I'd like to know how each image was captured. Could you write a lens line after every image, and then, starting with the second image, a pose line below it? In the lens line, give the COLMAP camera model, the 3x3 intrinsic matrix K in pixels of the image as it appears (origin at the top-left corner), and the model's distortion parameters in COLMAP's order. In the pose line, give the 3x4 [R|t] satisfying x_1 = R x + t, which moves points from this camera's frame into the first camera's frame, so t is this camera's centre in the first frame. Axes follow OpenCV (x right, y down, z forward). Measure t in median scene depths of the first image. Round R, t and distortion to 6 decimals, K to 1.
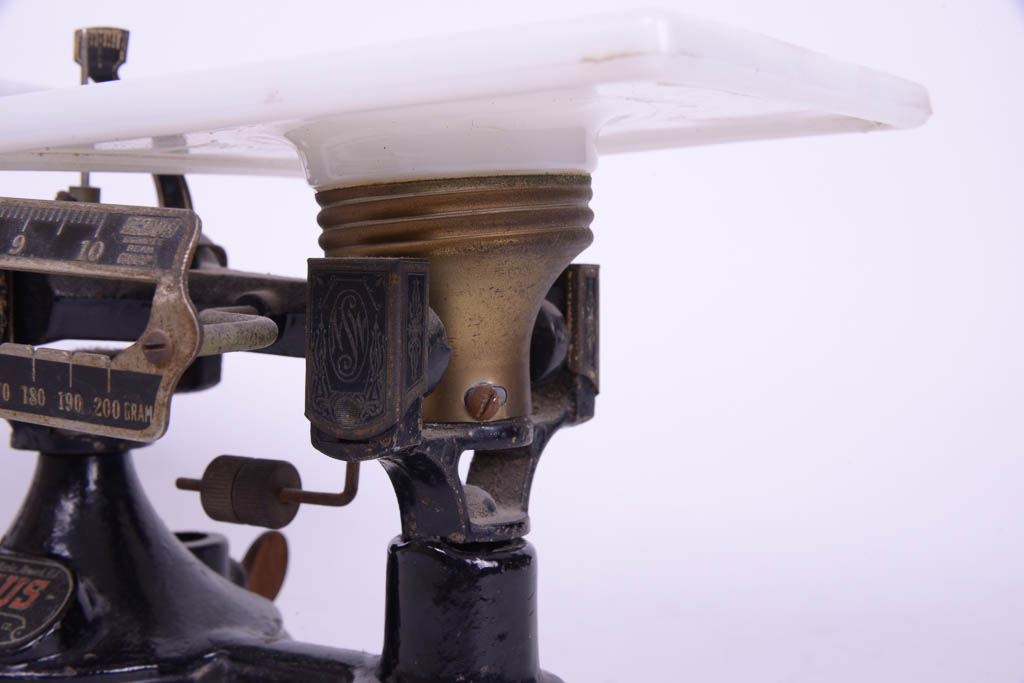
lens RADIAL K [[1583.5, 0, 505.1], [0, 1583.5, 340.6], [0, 0, 1]] dist [-0.046035, 0.000000]
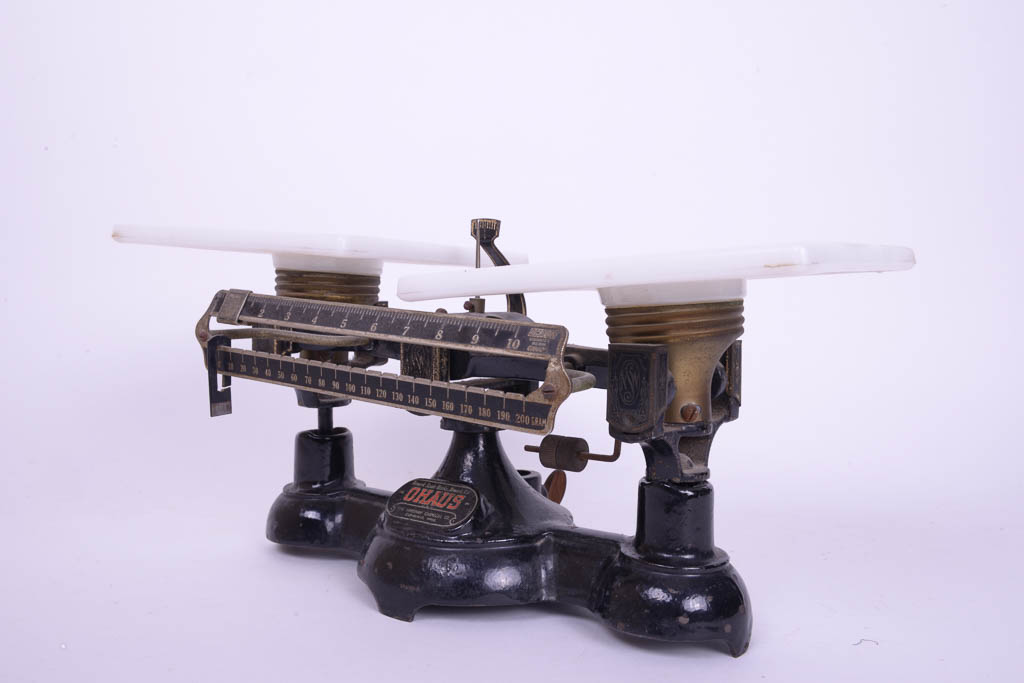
lens RADIAL K [[937.5, 0, 504.1], [0, 937.5, 344.6], [0, 0, 1]] dist [-0.072916, 0.000000]
pose [[0.992505, 0.004439, -0.122120, -0.103783], [-0.004039, 0.999986, 0.003521, -0.051719], [0.122134, -0.003001, 0.992509, -0.210633]]
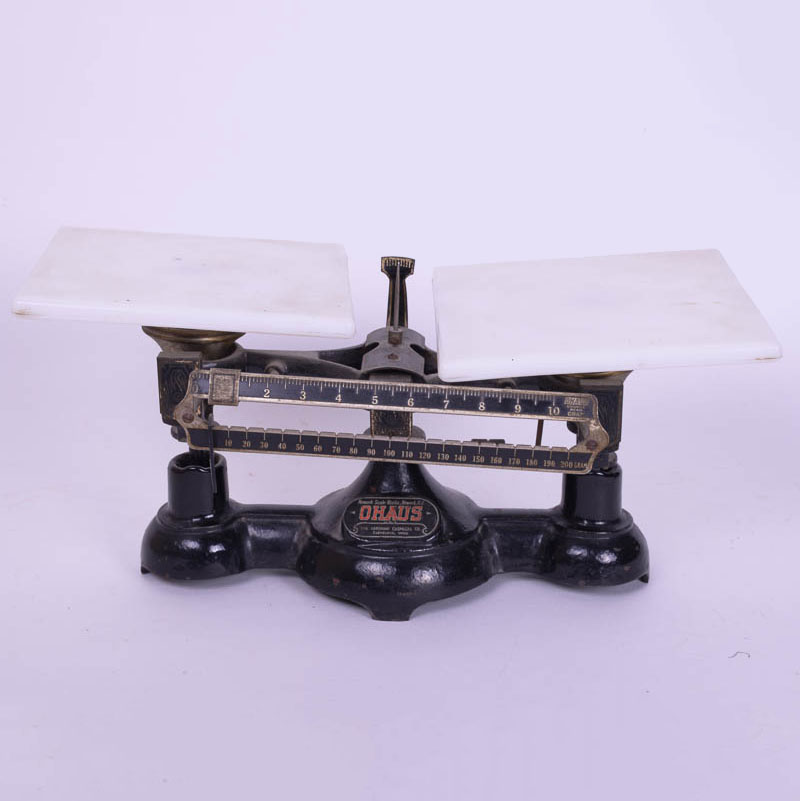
lens RADIAL K [[1596.1, 0, 404.1], [0, 1596.1, 404.4], [0, 0, 1]] dist [0.028473, 0.000000]
pose [[0.883184, -0.169408, 0.437363, -1.483124], [0.033705, 0.953005, 0.301073, -0.795248], [-0.467814, -0.251162, 0.847389, -1.090327]]
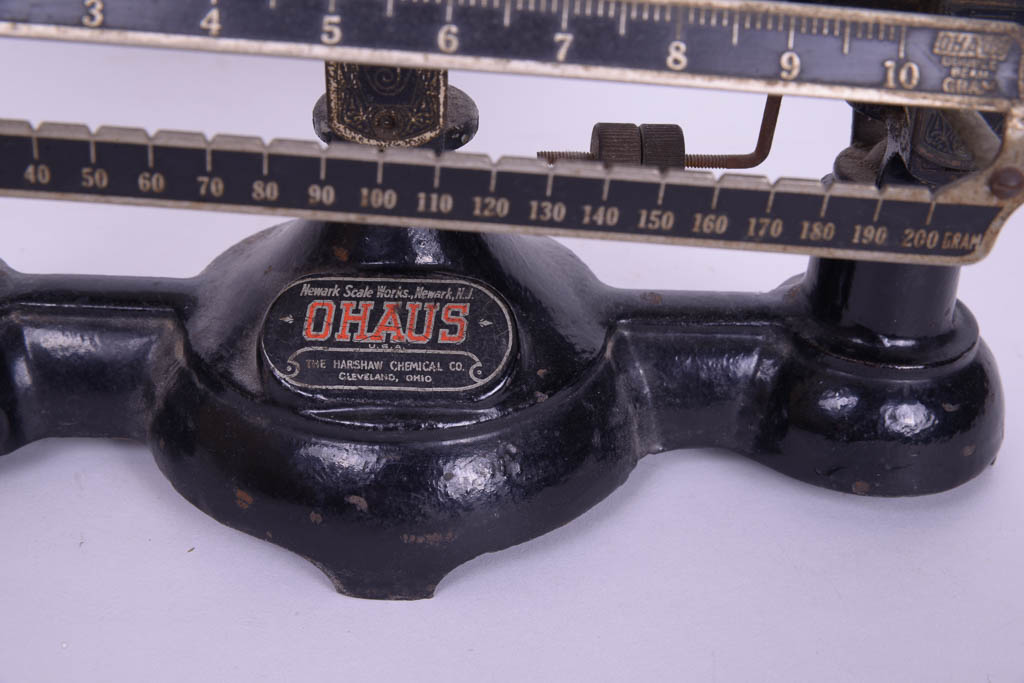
lens RADIAL K [[1583.5, 0, 525.6], [0, 1583.5, 335.4], [0, 0, 1]] dist [-0.046035, 0.000000]
pose [[0.853019, -0.255372, 0.455130, -0.754814], [-0.005753, 0.867443, 0.497503, -0.315749], [-0.521848, -0.426998, 0.738477, 0.335540]]
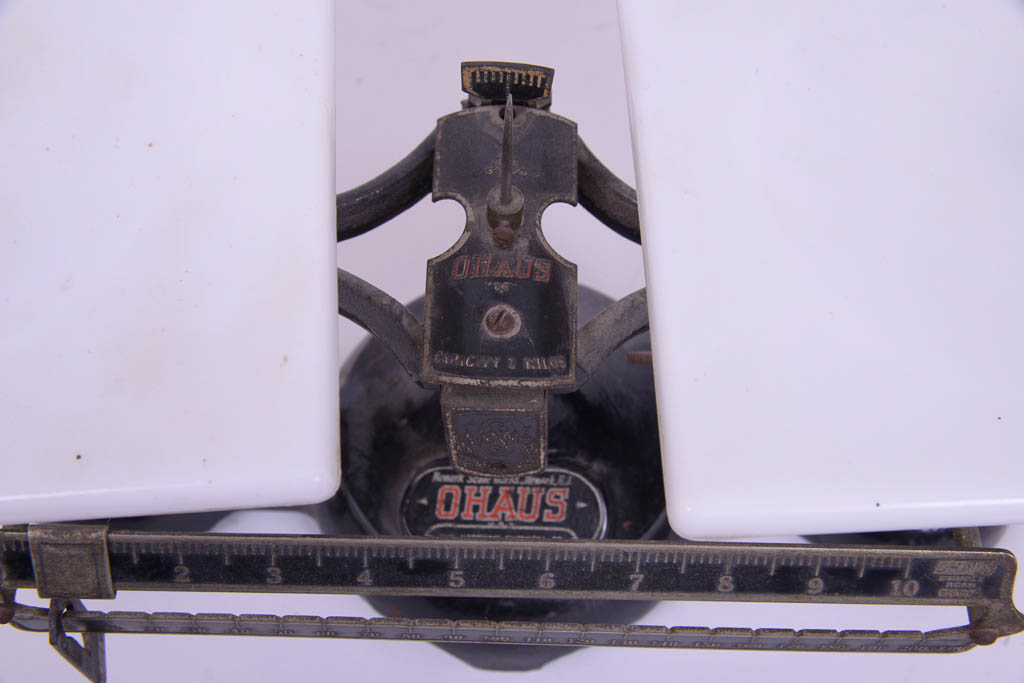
lens RADIAL K [[1583.5, 0, 498.9], [0, 1583.5, 334.5], [0, 0, 1]] dist [-0.046035, 0.000000]
pose [[0.882260, -0.424077, 0.204392, -0.572270], [0.056316, 0.526129, 0.848538, -0.956386], [-0.467382, -0.737120, 0.488065, 0.615303]]
